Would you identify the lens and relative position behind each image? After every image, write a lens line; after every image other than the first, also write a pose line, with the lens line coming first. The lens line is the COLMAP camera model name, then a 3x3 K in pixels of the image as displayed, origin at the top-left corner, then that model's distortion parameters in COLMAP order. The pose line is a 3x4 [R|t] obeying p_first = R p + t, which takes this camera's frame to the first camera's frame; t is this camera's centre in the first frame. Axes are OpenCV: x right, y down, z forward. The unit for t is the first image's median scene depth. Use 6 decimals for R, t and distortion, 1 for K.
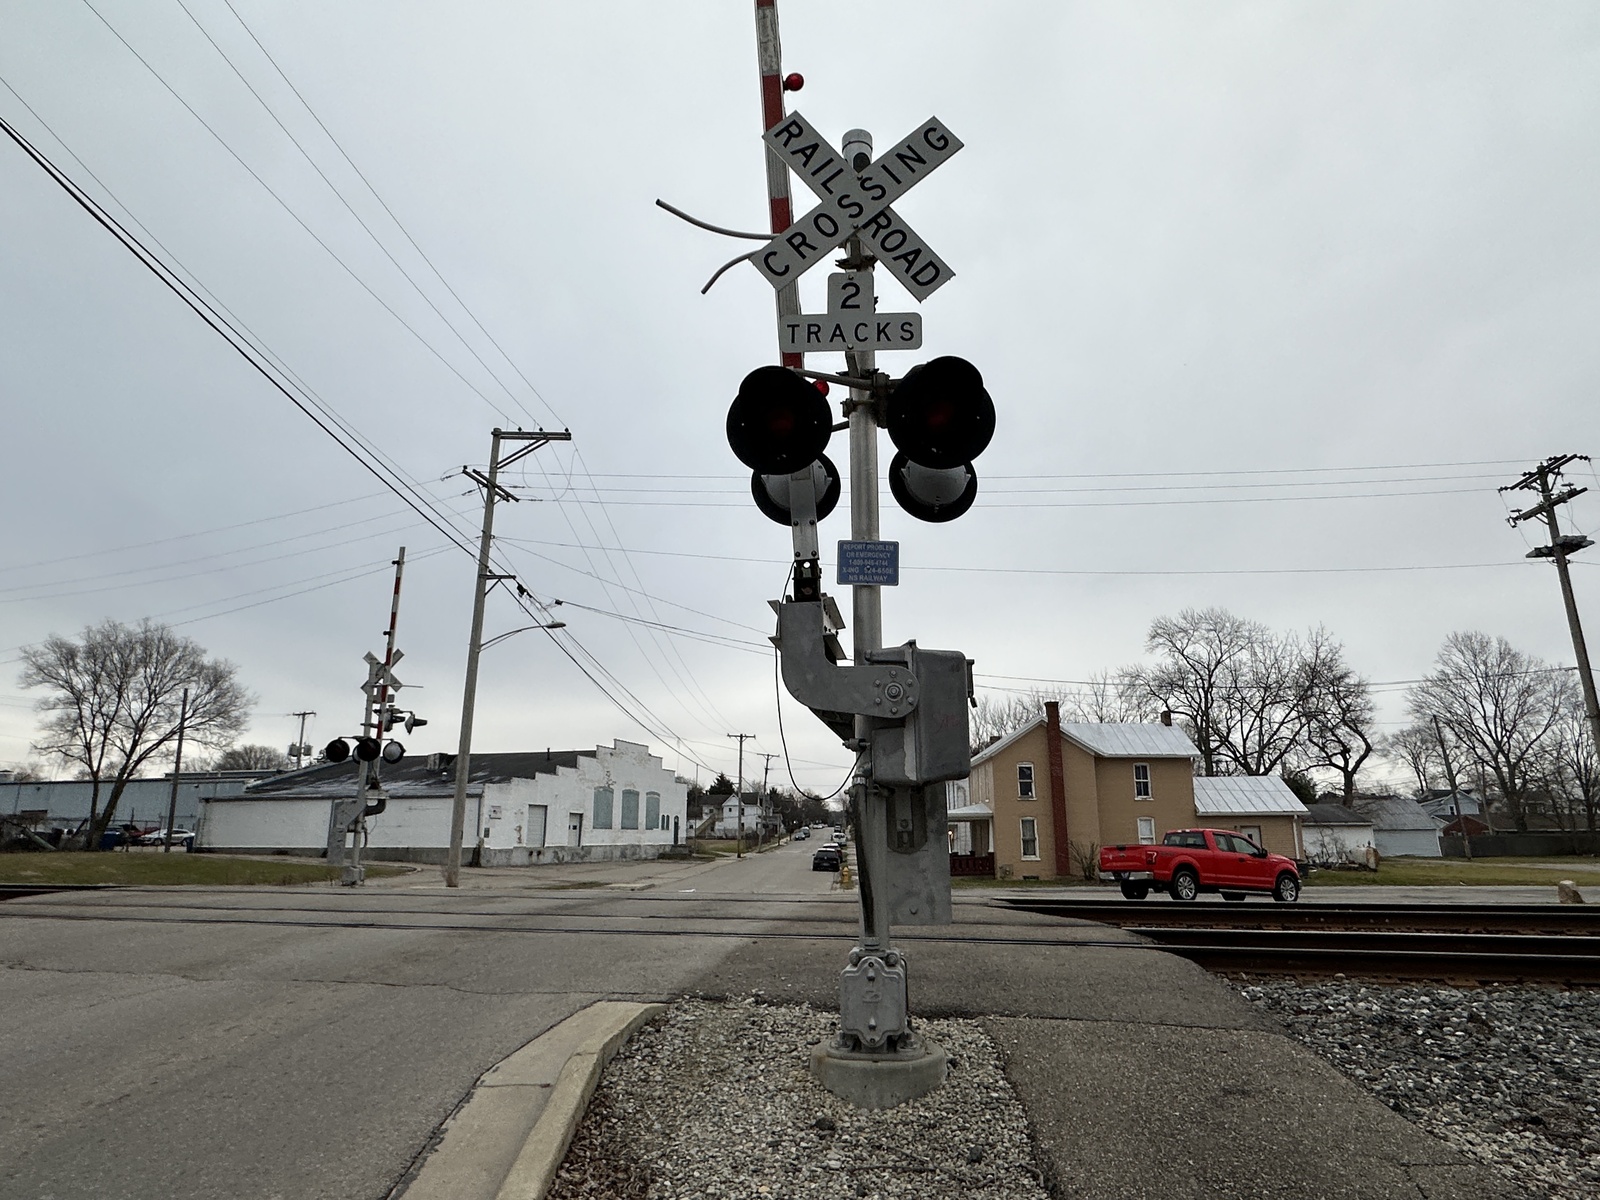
lens RADIAL K [[915.6, 0, 800.0], [0, 915.6, 600.0], [0, 0, 1]] dist [-0.003118, 0.001303]
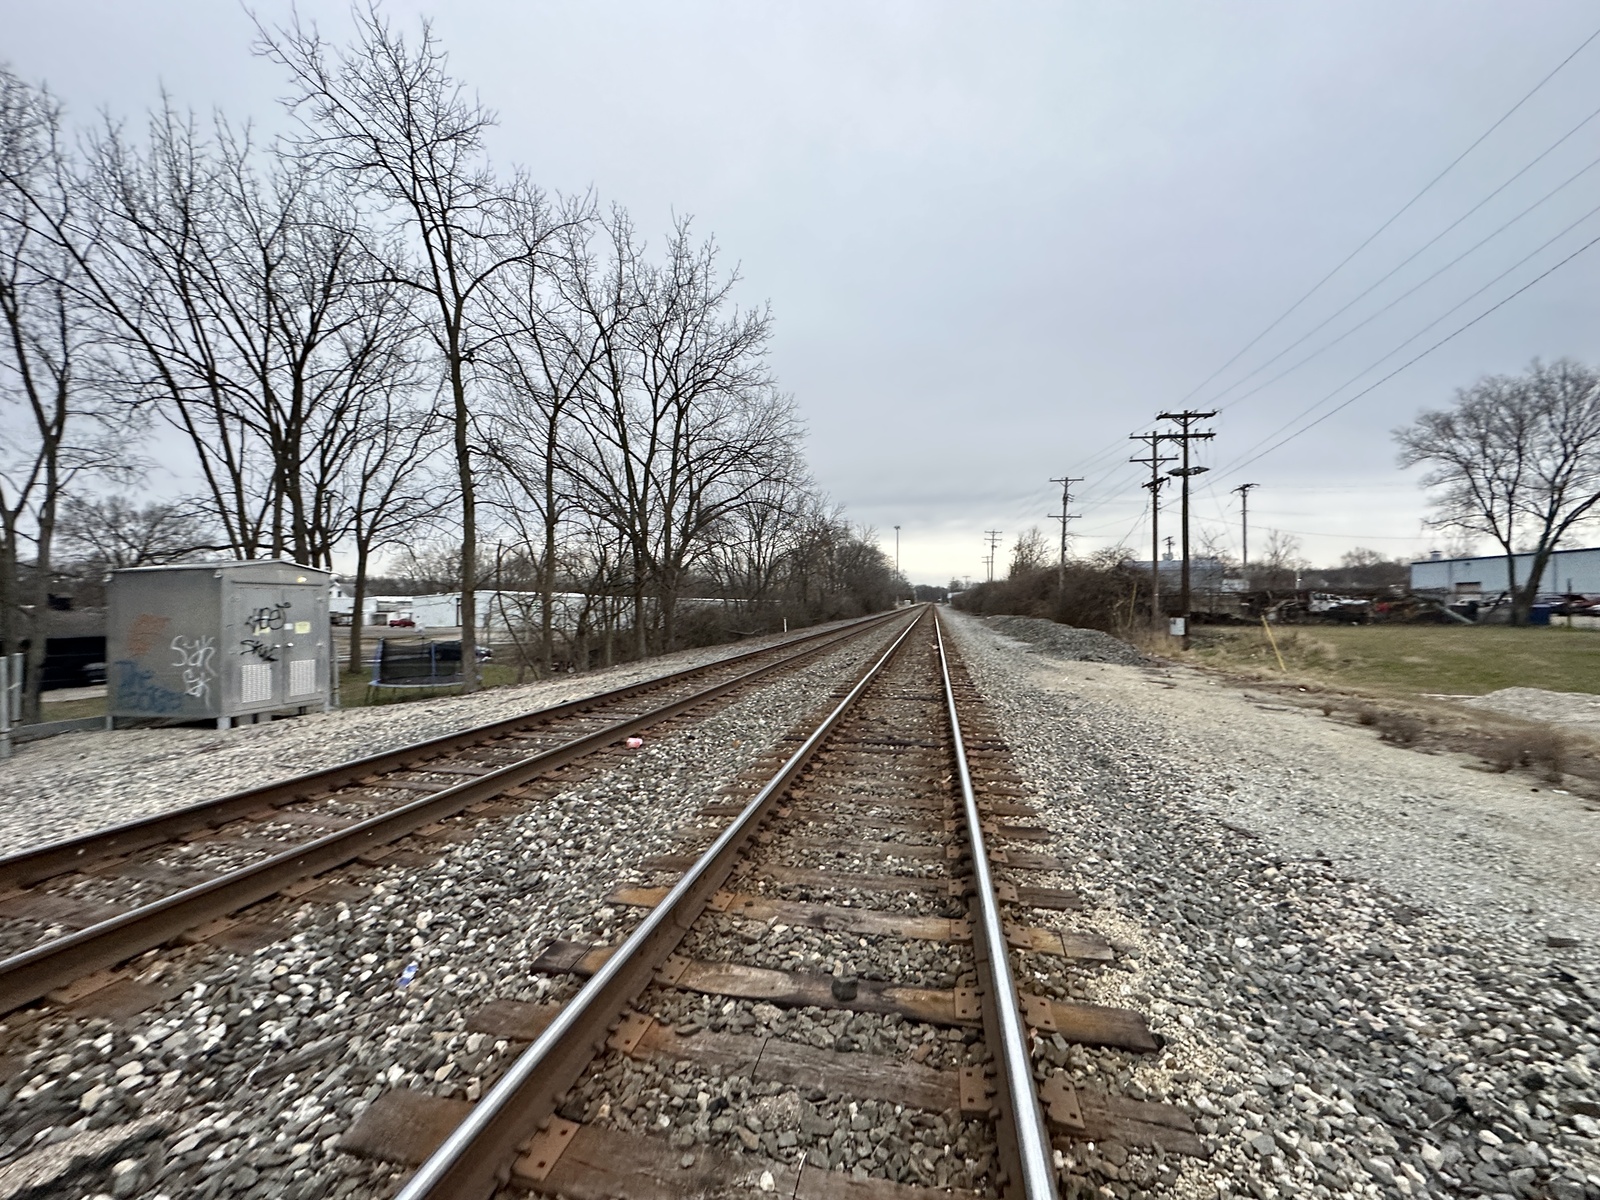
lens RADIAL K [[625.5, 0, 800.0], [0, 625.5, 600.0], [0, 0, 1]] dist [-0.000743, 0.000075]
pose [[0.058010, 0.004131, -0.998307, -0.192950], [0.245185, 0.969304, 0.018258, 0.061015], [0.967739, -0.245830, 0.055216, 0.275209]]
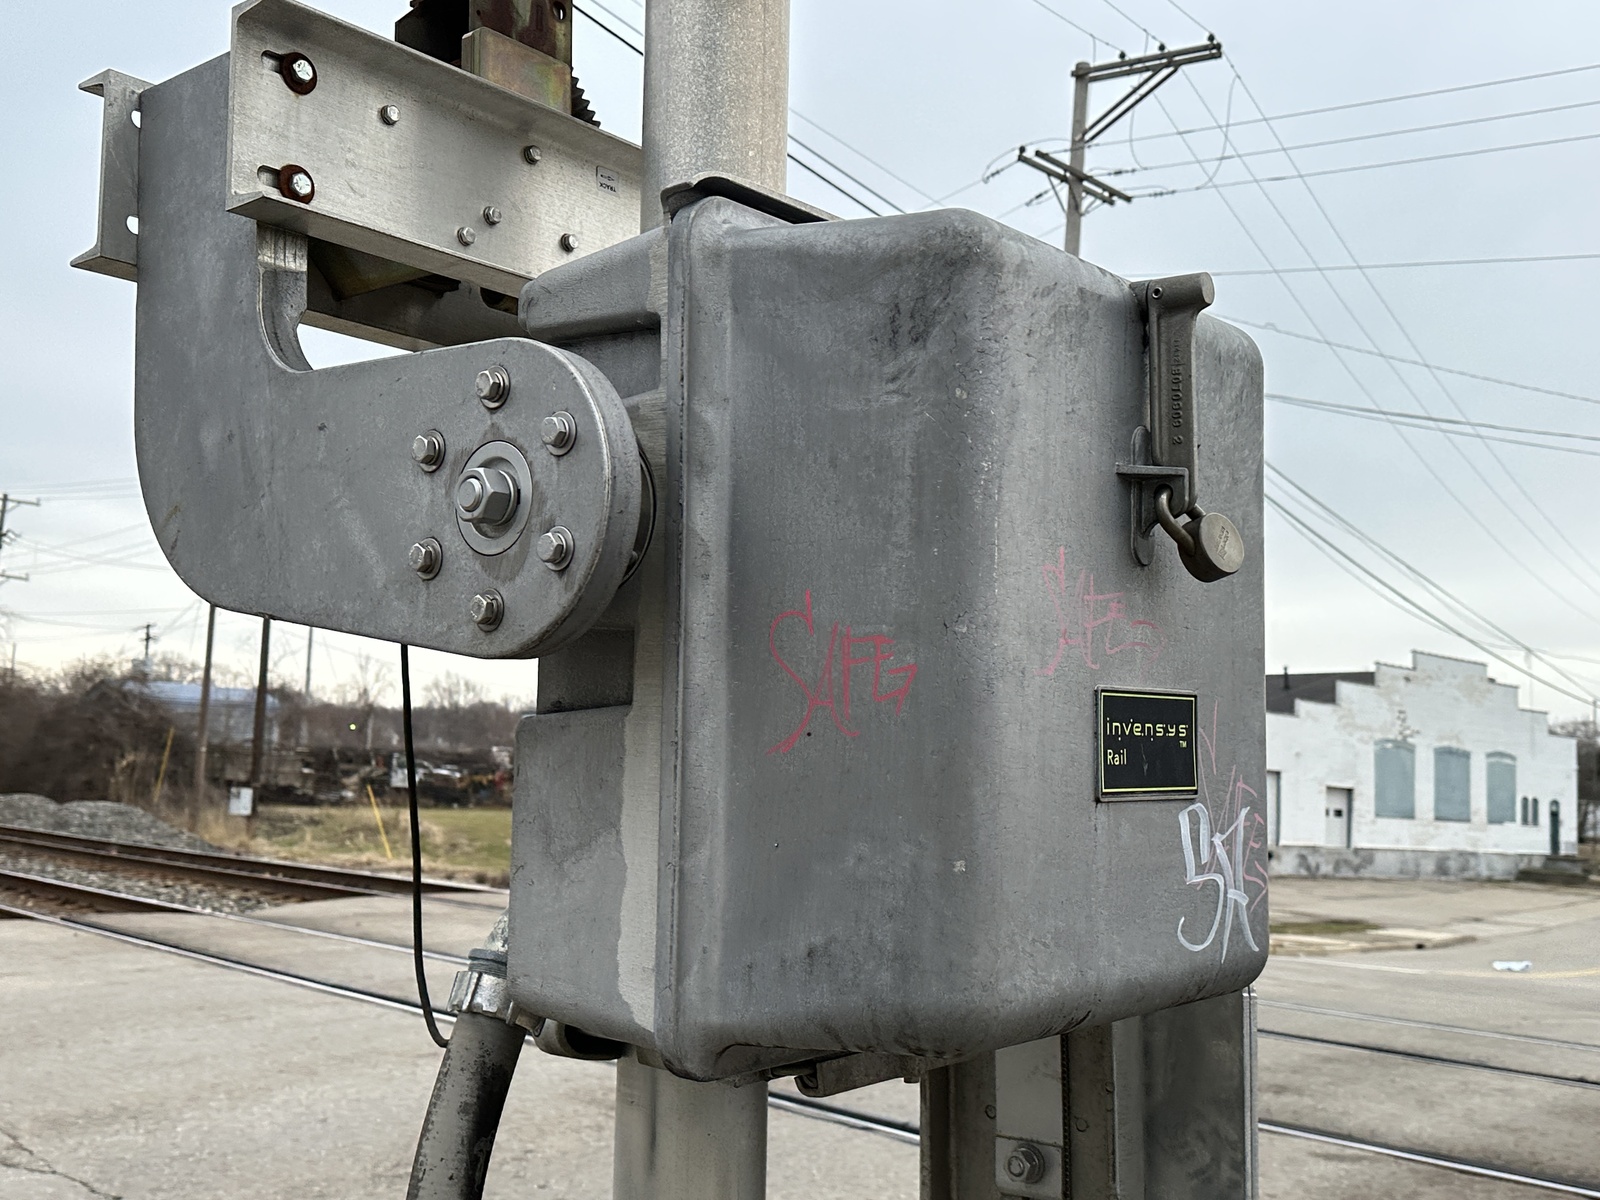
lens RADIAL K [[1629.7, 0, 800.0], [0, 1629.7, 600.0], [0, 0, 1]] dist [0.159481, -0.380453]
pose [[0.841796, -0.019434, -0.539445, 0.018764], [0.084558, 0.991762, 0.096223, 0.005823], [0.533131, -0.126615, 0.836505, 0.047914]]
